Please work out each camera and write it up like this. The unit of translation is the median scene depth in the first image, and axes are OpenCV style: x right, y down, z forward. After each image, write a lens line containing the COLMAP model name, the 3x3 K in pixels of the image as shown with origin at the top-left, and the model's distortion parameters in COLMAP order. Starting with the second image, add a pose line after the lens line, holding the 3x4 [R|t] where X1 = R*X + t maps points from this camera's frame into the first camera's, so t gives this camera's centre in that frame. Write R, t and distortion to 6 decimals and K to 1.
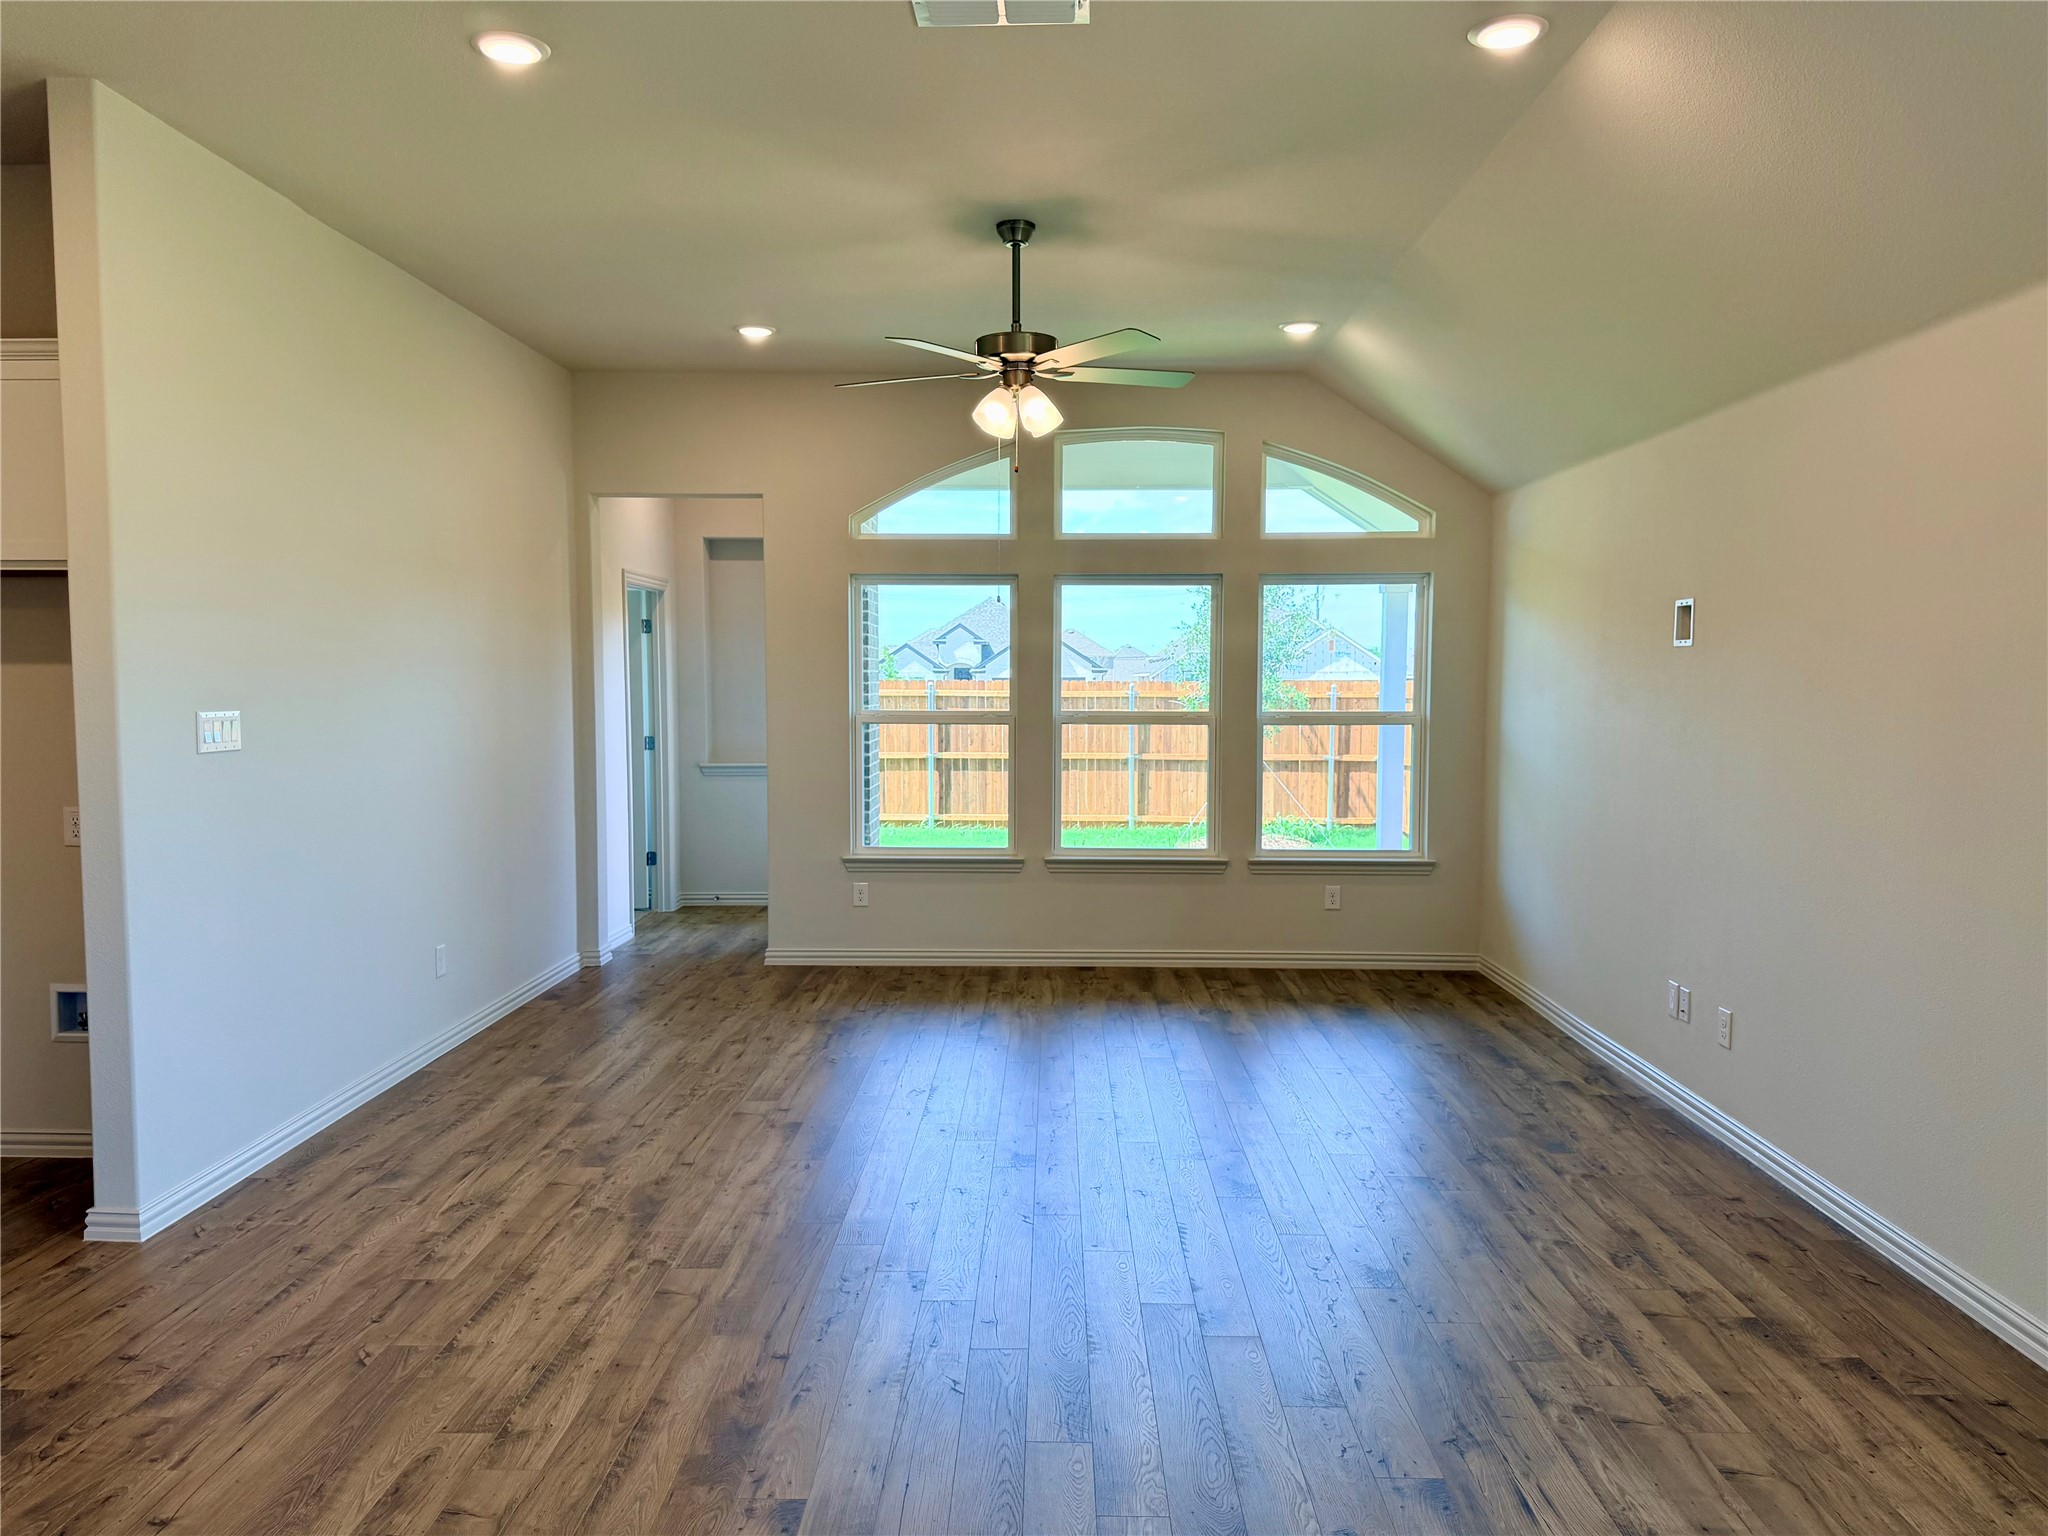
lens RADIAL K [[1453.6, 0, 1013.7], [0, 1453.6, 765.7], [0, 0, 1]] dist [0.036204, -0.040610]
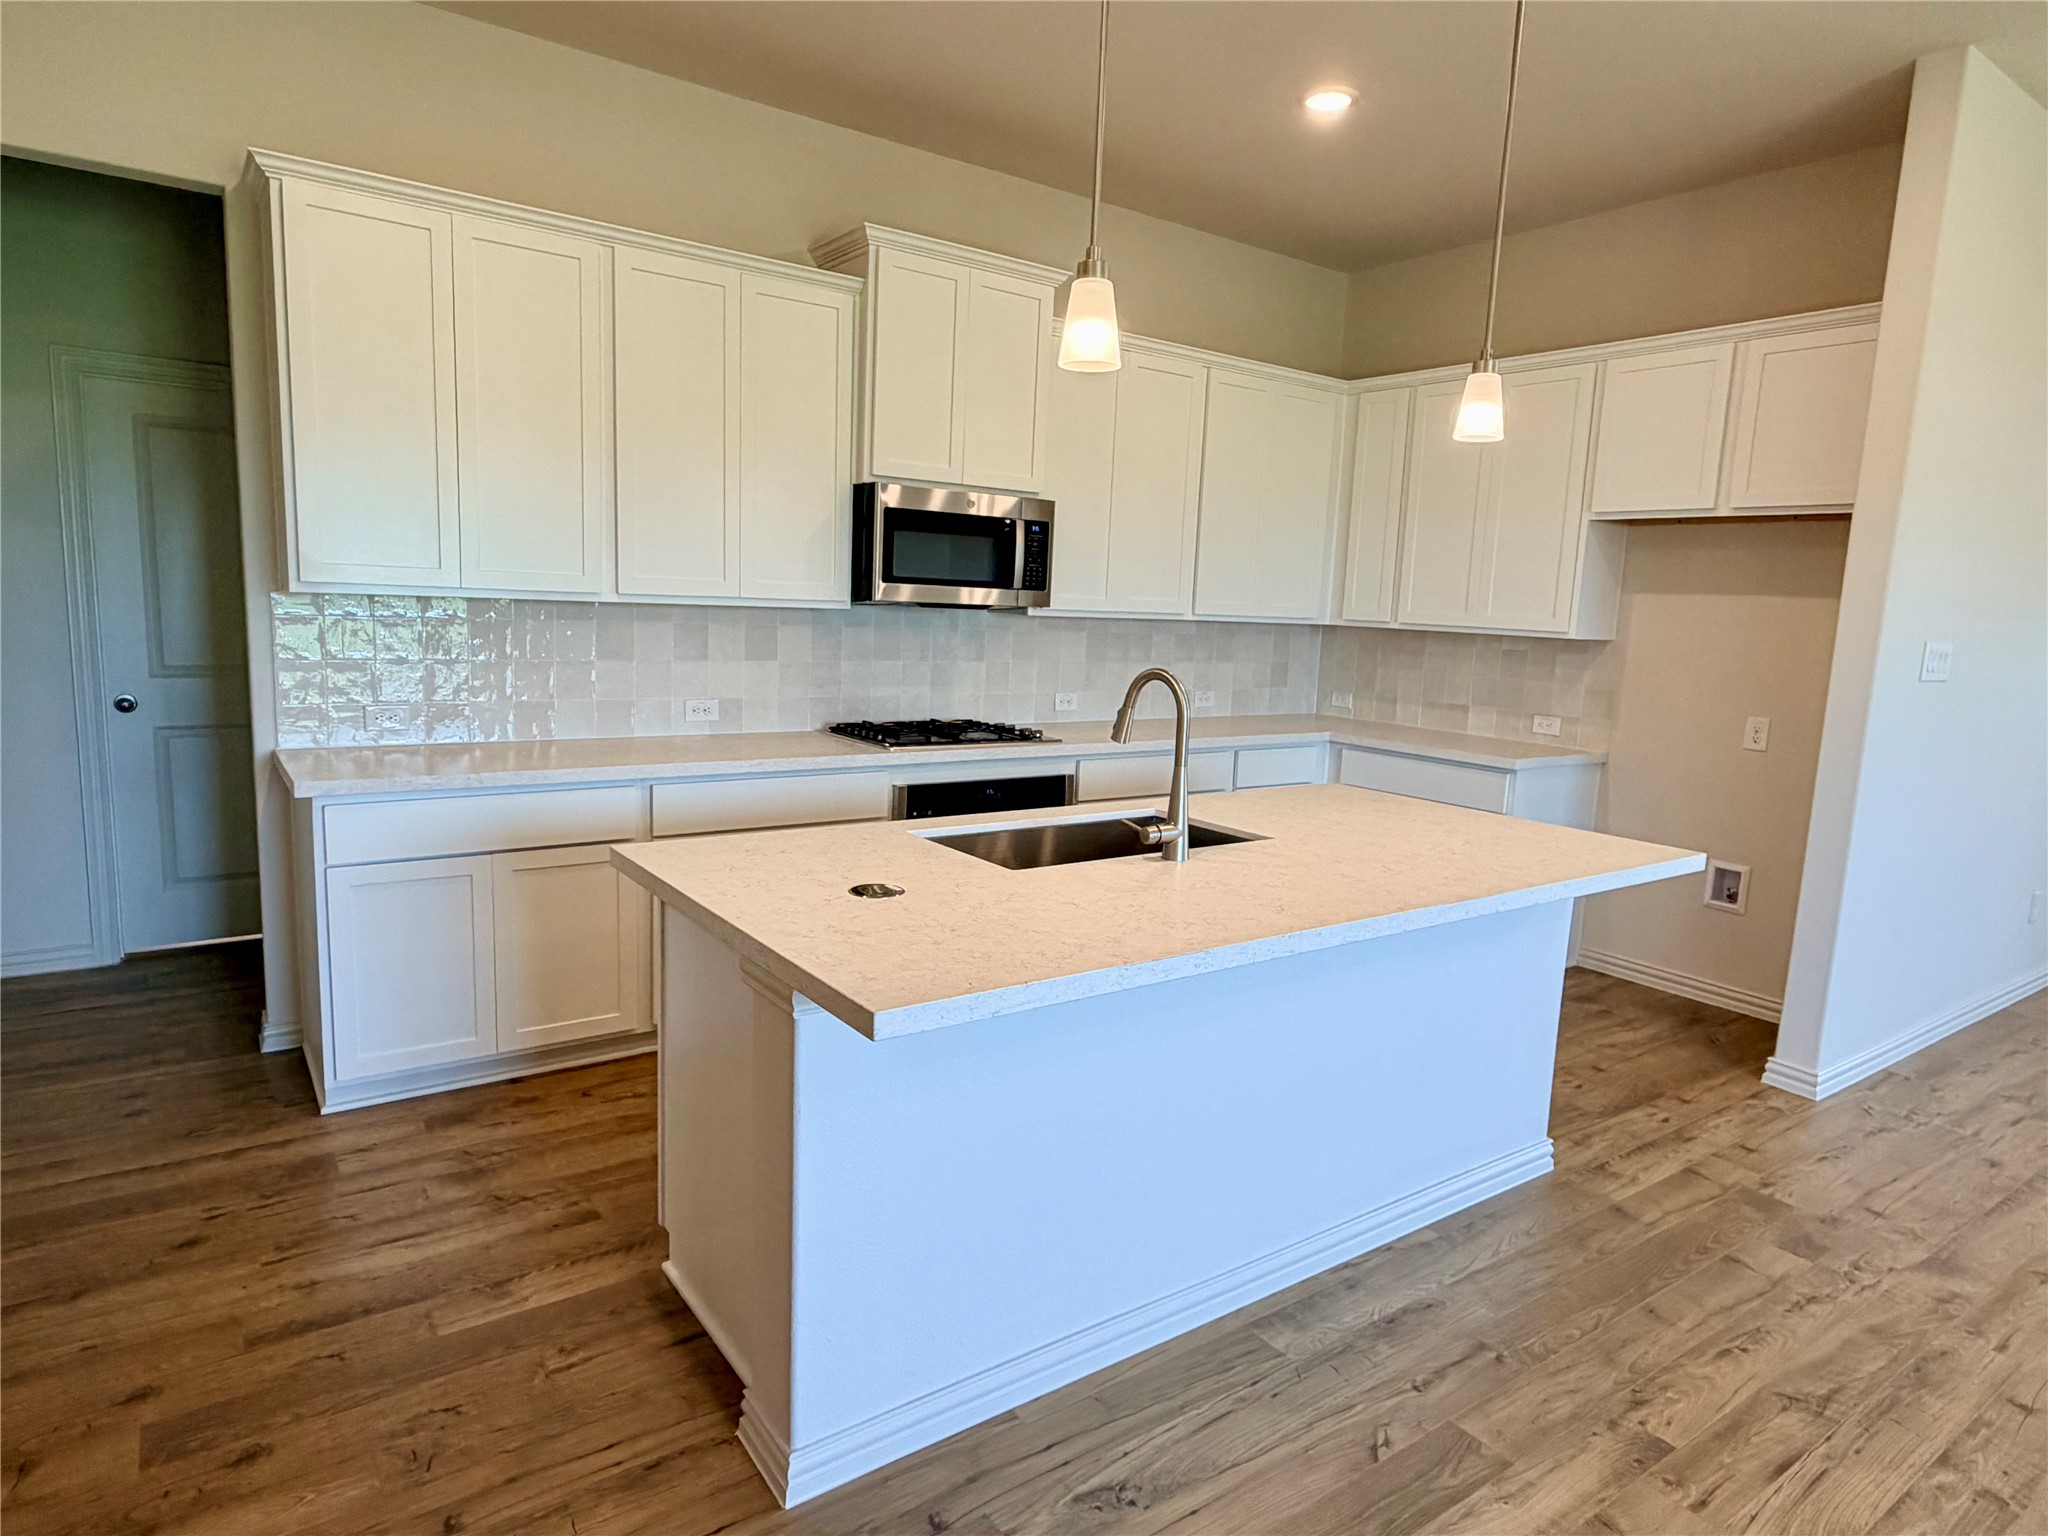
lens RADIAL K [[1179.0, 0, 1023.3], [0, 1179.0, 777.8], [0, 0, 1]] dist [0.004124, -0.000485]
pose [[0.602199, 0.147921, -0.784523, -0.270032], [-0.091348, 0.988998, 0.116356, 0.020842], [0.793103, 0.001595, 0.609085, -0.064691]]
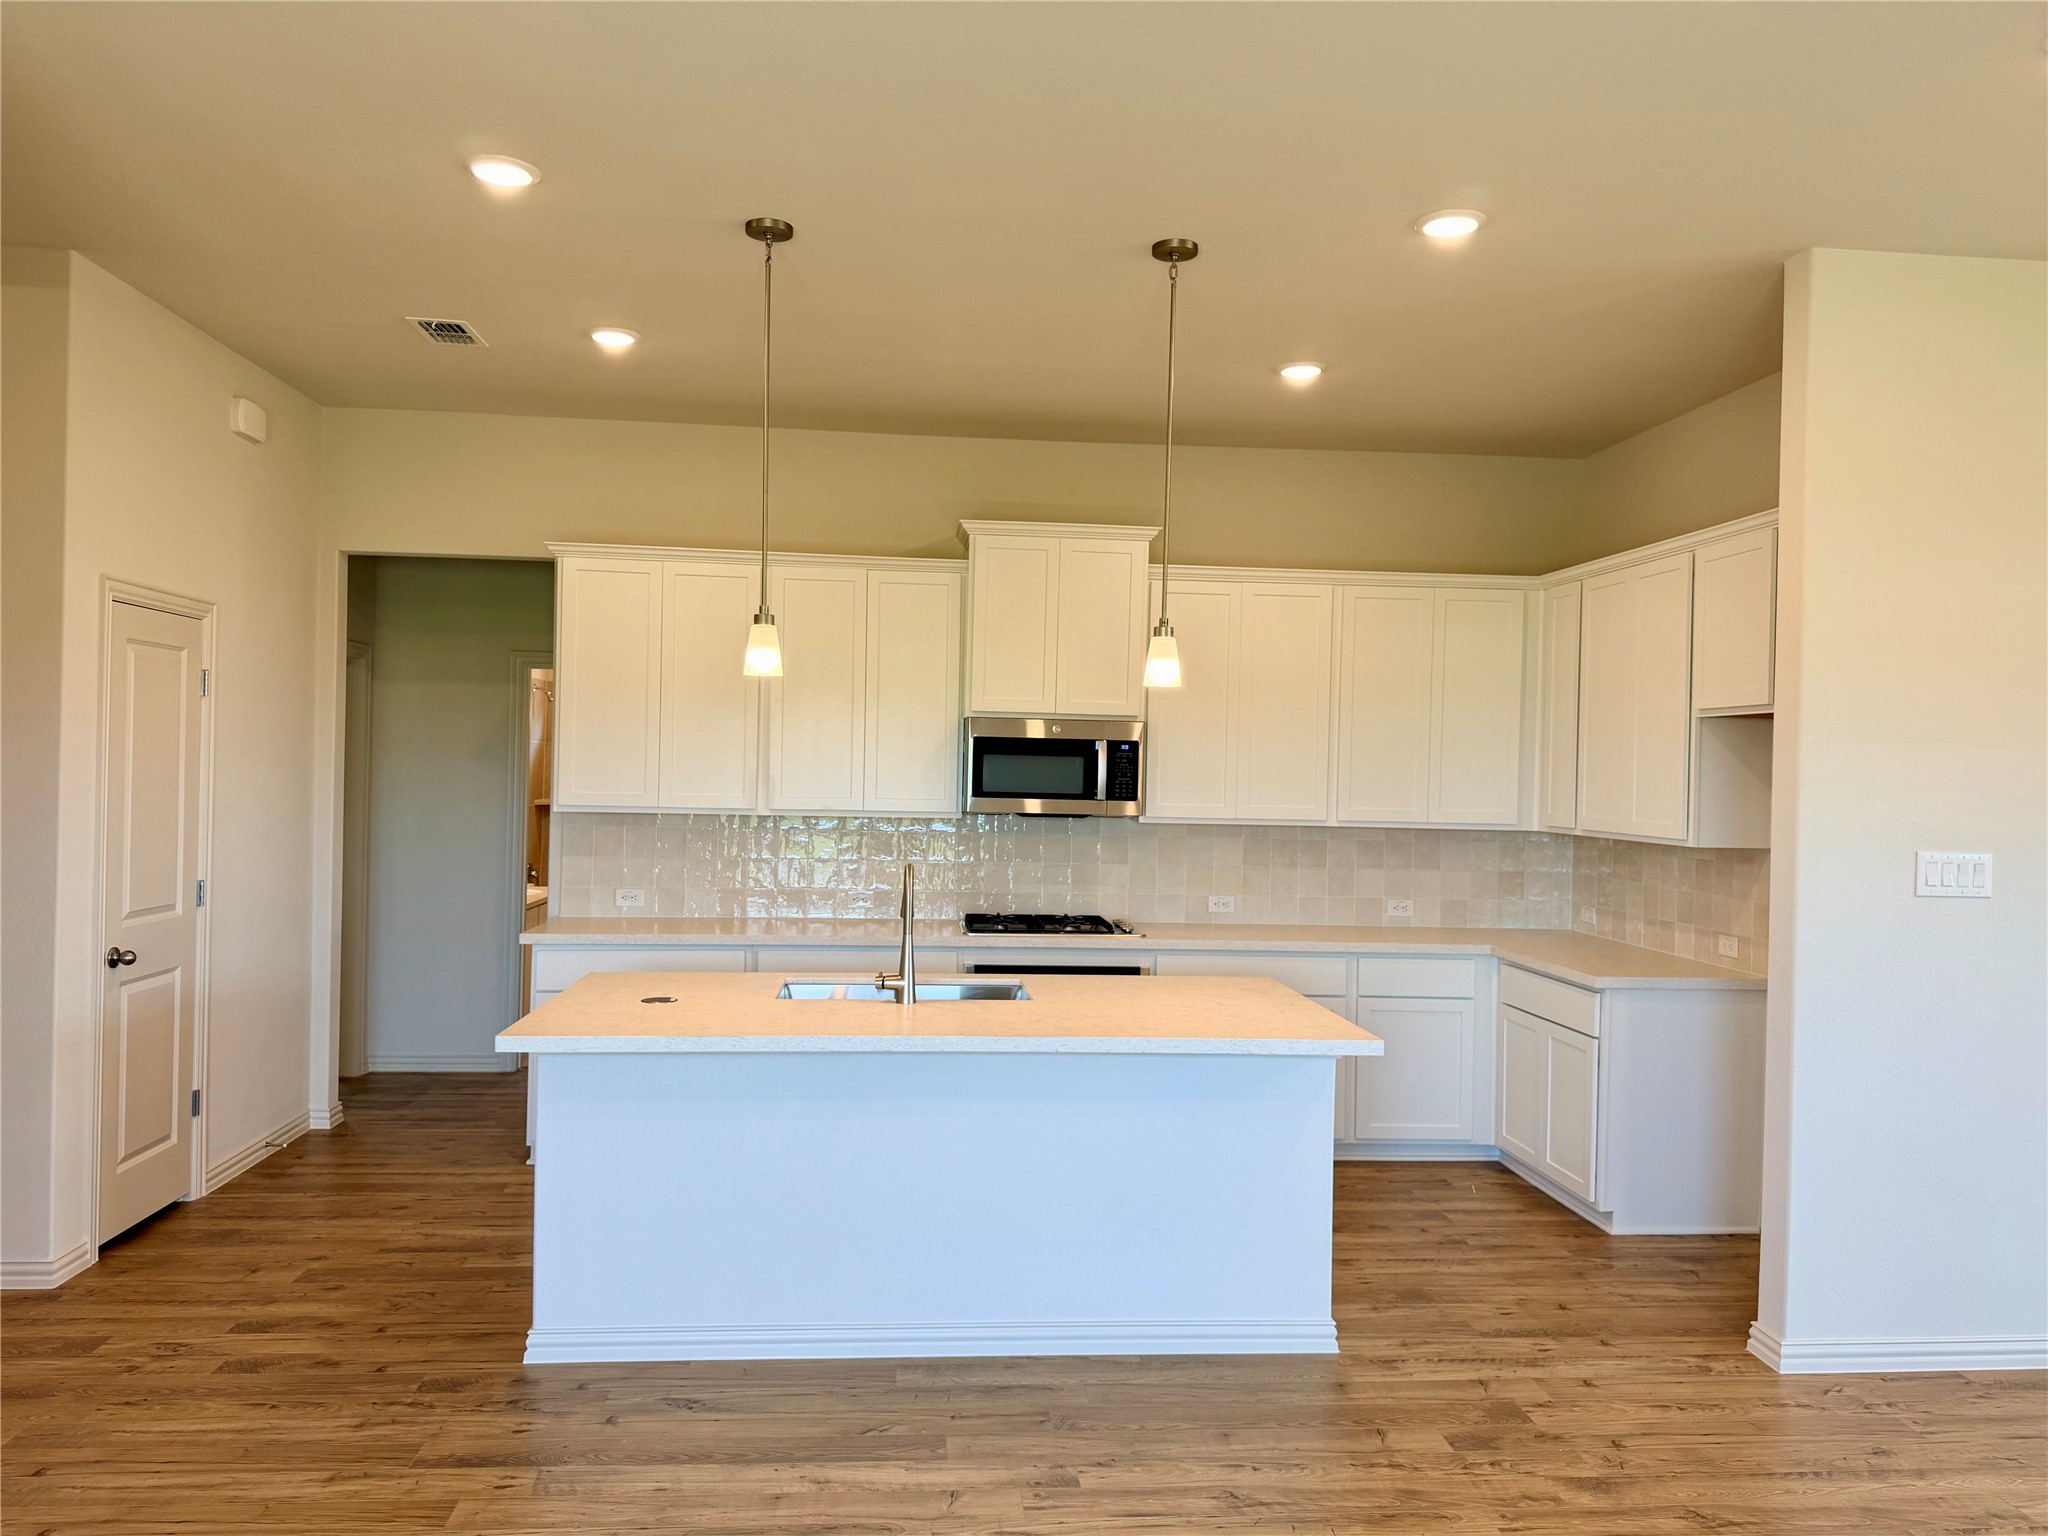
lens RADIAL K [[1453.6, 0, 1033.7], [0, 1453.6, 776.5], [0, 0, 1]] dist [0.036204, -0.040610]
pose [[0.116775, 0.006918, -0.993134, 0.332215], [-0.083375, 0.996514, -0.002862, -0.037152], [0.989653, 0.083137, 0.116945, 0.330471]]
